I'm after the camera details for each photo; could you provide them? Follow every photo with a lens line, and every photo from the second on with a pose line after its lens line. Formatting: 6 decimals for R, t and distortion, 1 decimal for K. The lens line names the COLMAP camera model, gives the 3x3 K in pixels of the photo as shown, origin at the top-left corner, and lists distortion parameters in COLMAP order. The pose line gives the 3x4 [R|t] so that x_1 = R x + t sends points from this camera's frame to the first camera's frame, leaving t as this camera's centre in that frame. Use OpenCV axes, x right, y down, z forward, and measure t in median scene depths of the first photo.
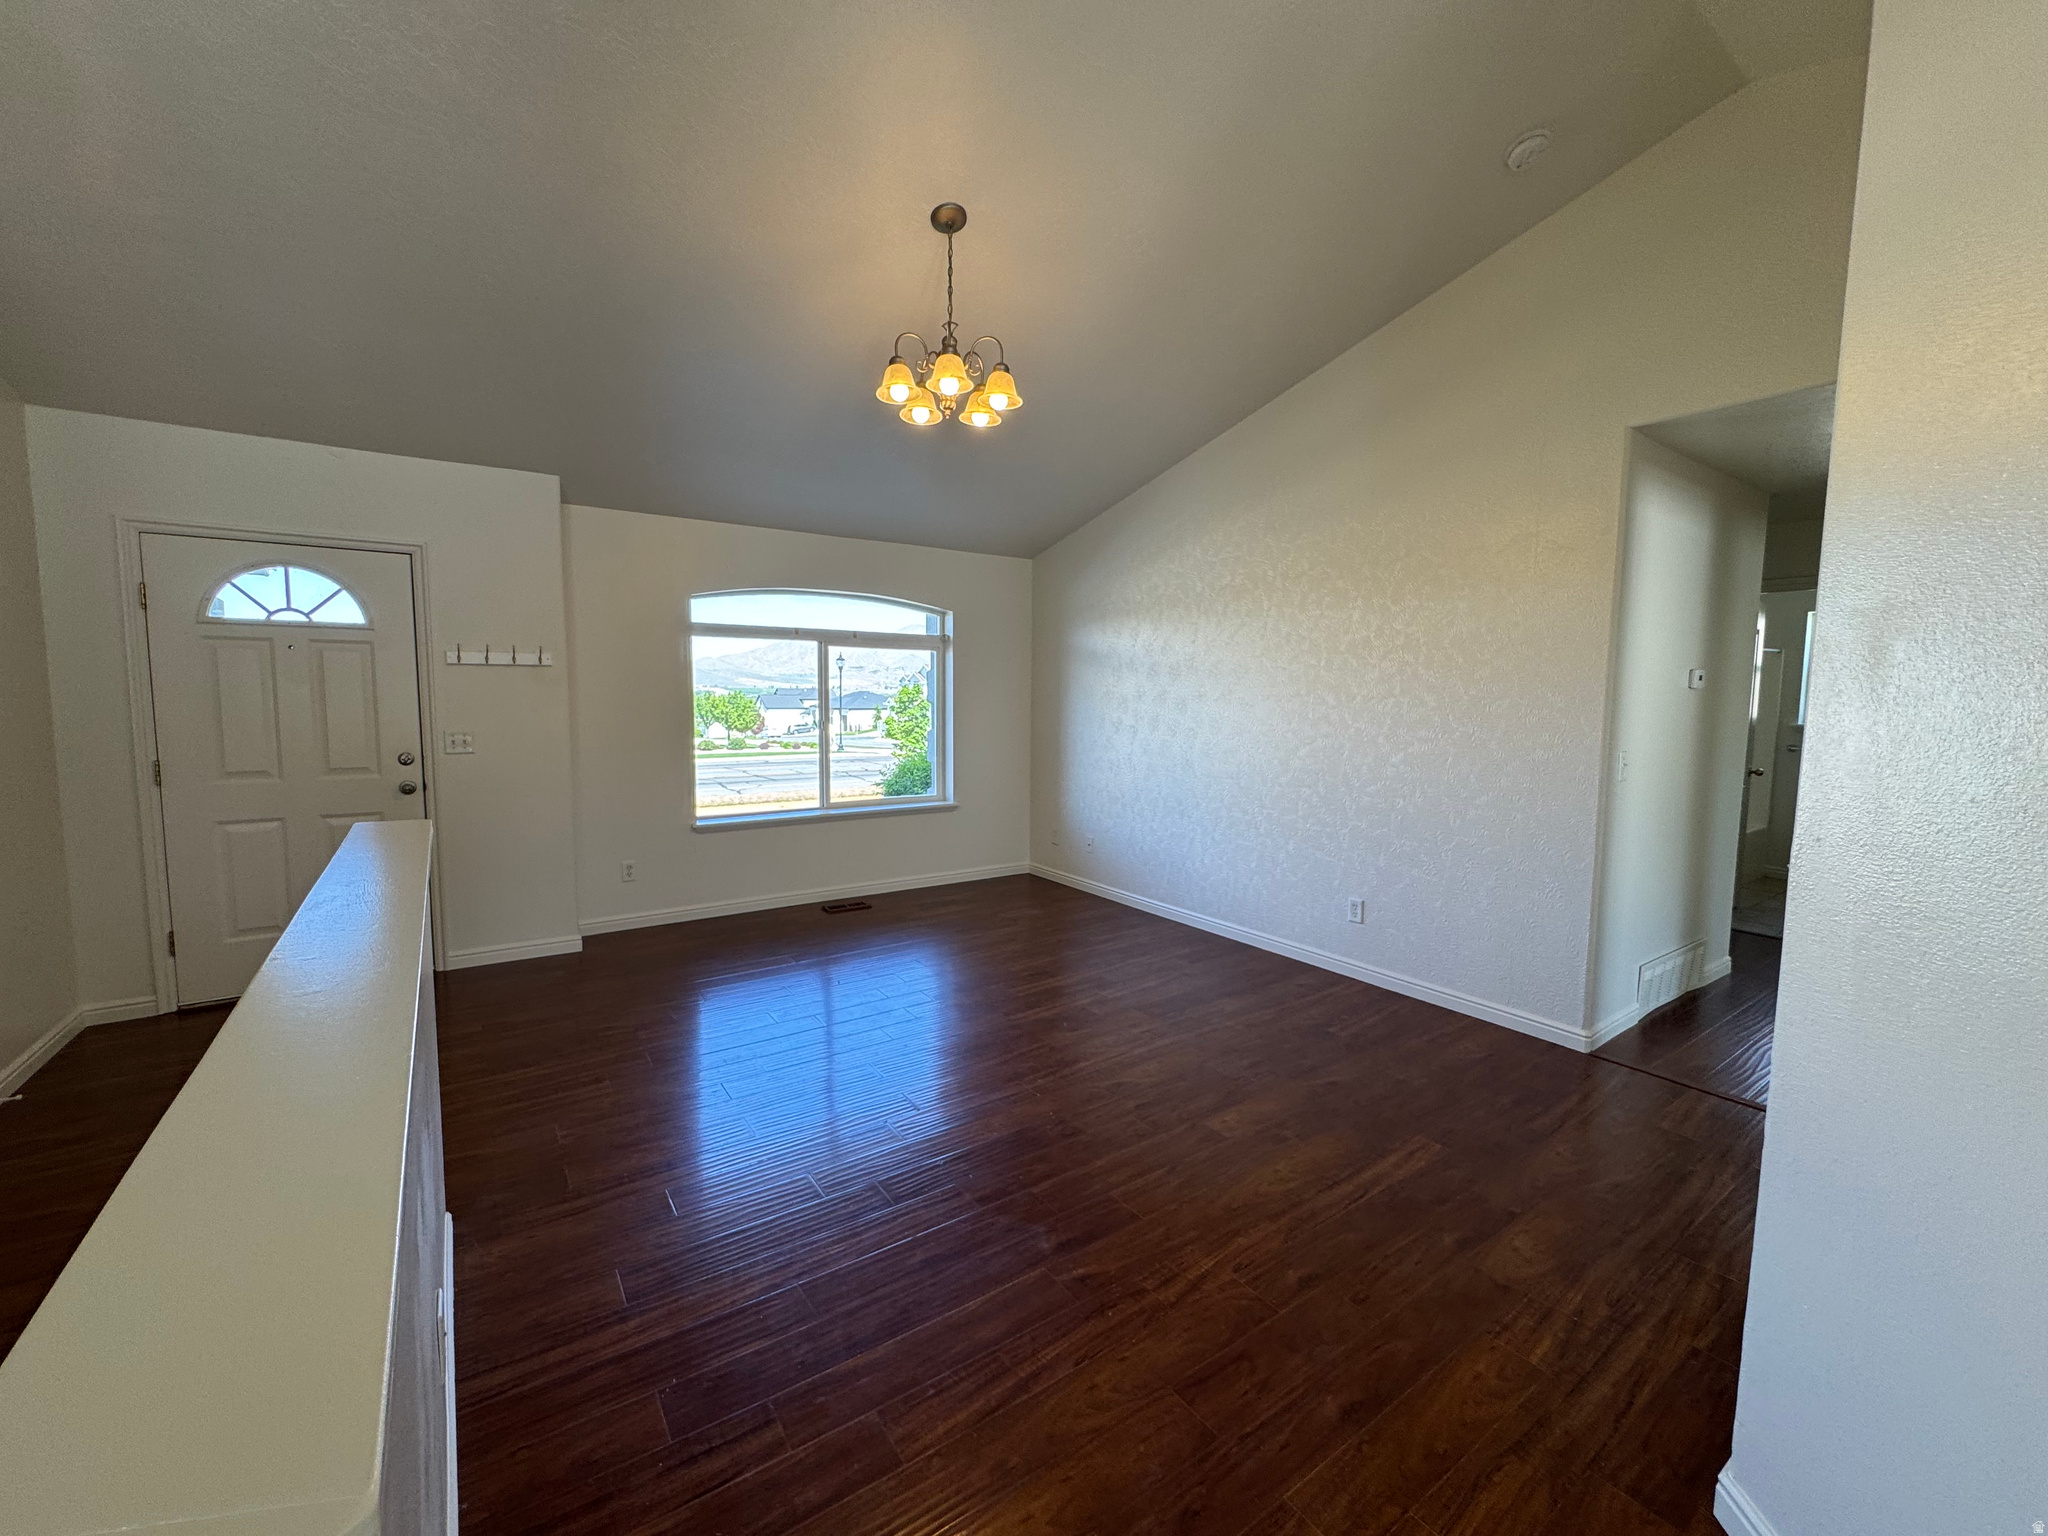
lens RADIAL K [[822.7, 0, 1024.7], [0, 822.7, 764.1], [0, 0, 1]] dist [-0.000980, 0.000366]
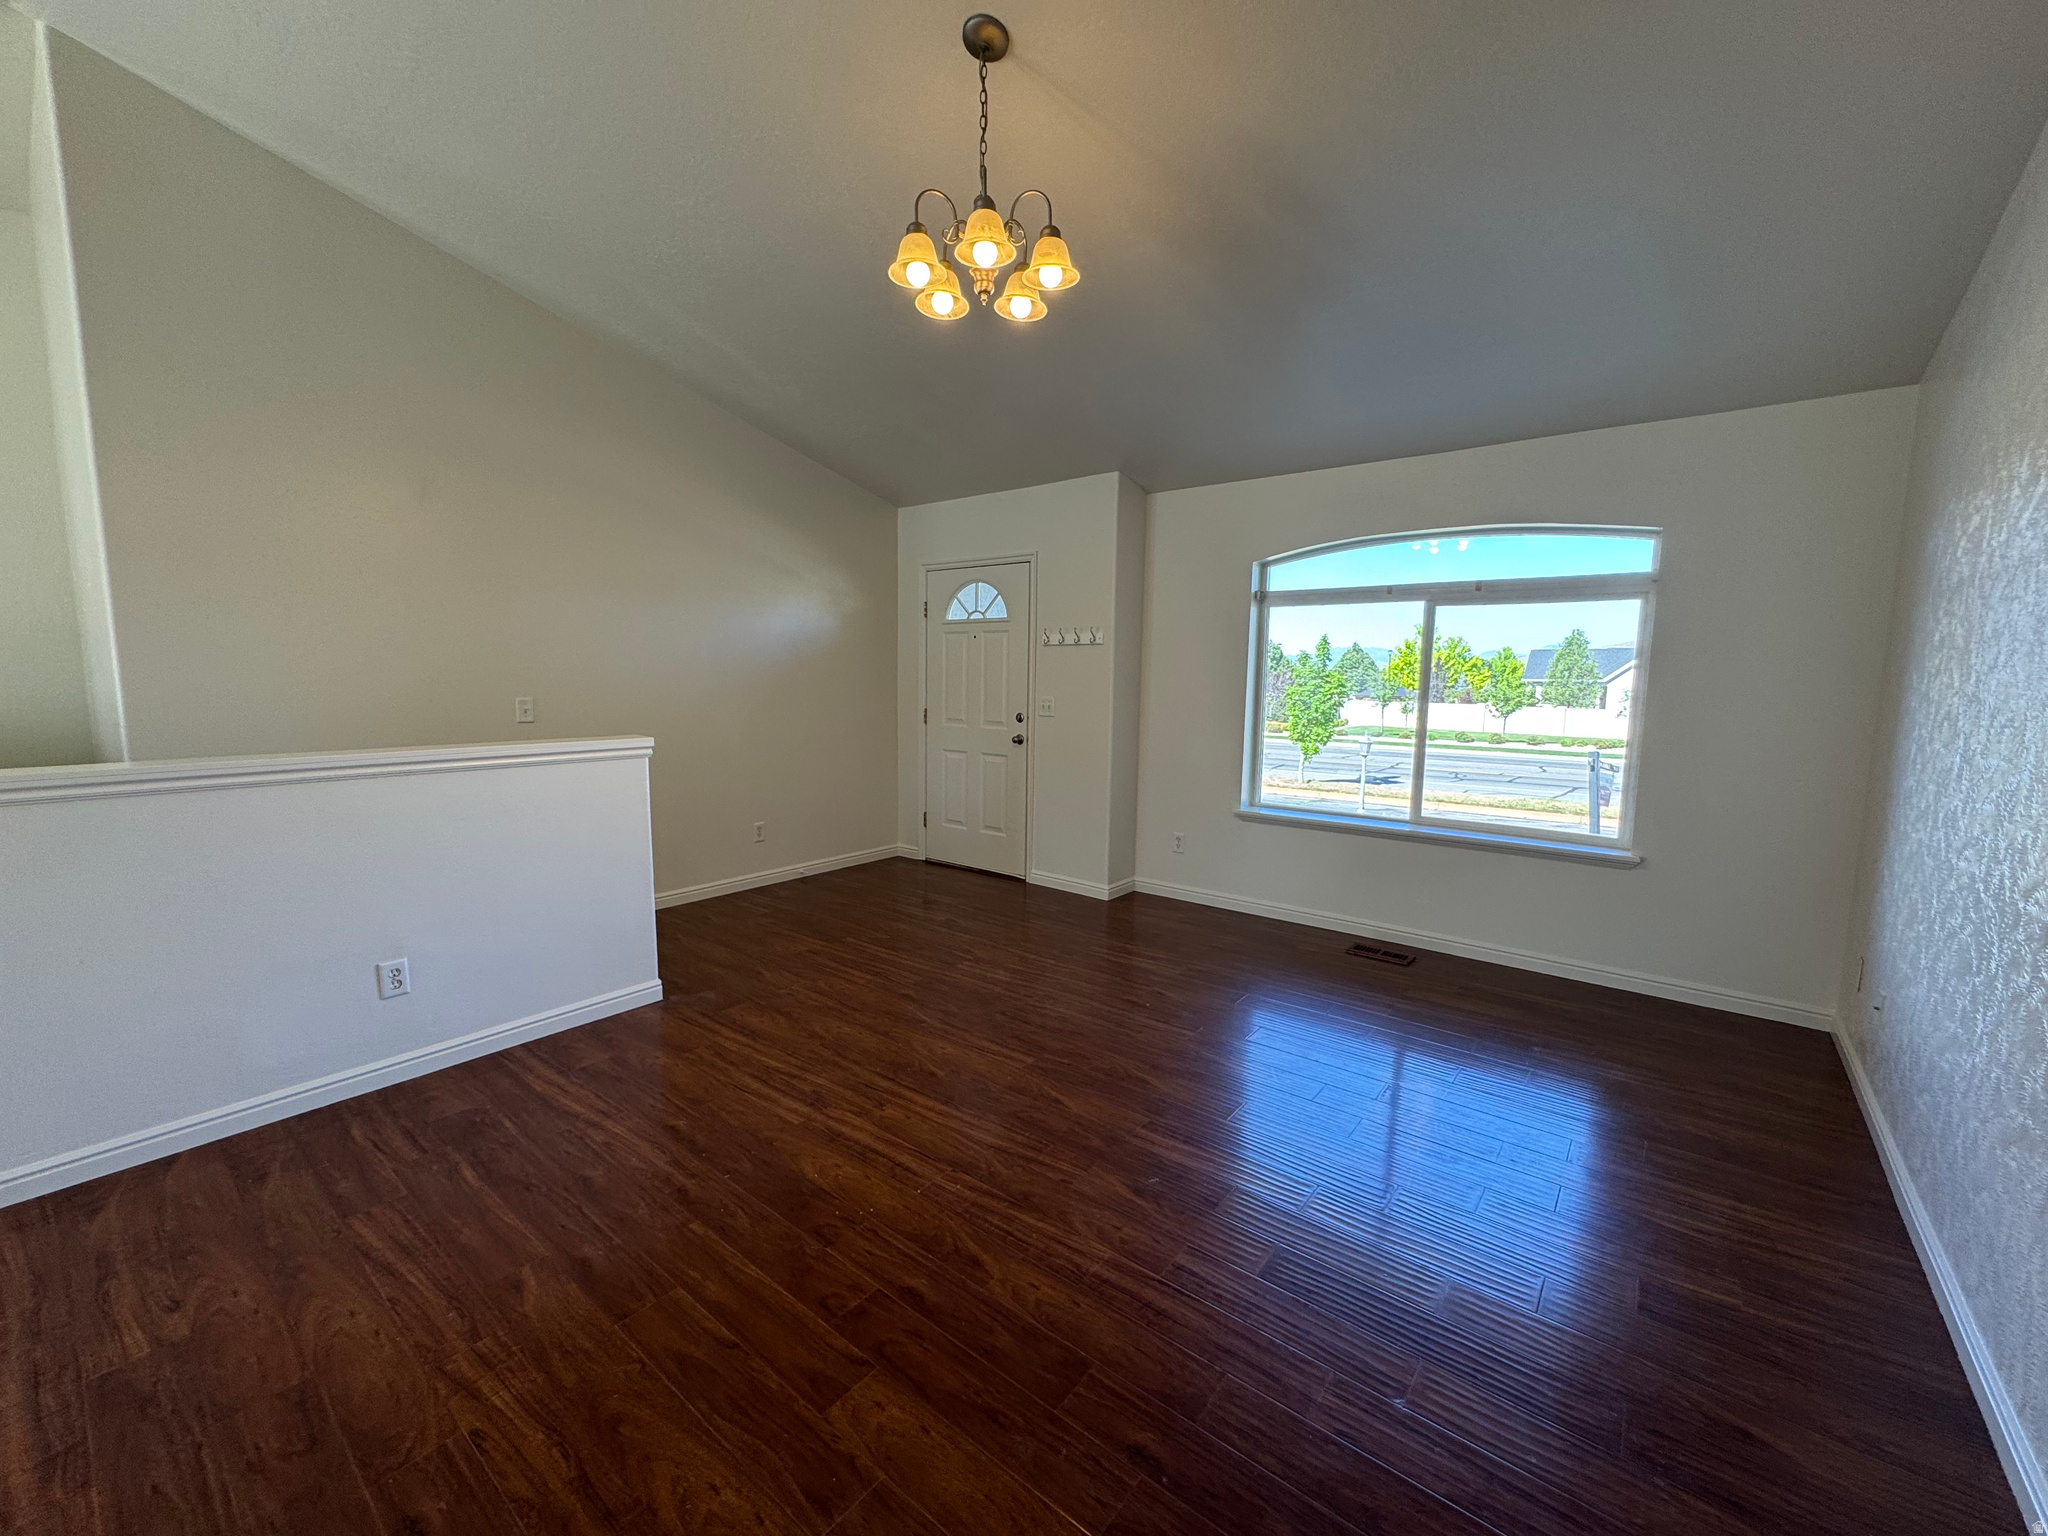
lens RADIAL K [[822.7, 0, 1024.7], [0, 822.7, 764.1], [0, 0, 1]] dist [-0.000980, 0.000366]
pose [[0.284828, 0.105898, -0.952711, 0.547112], [-0.091203, 0.992364, 0.083039, -0.044203], [0.954230, 0.063238, 0.292312, 0.643781]]
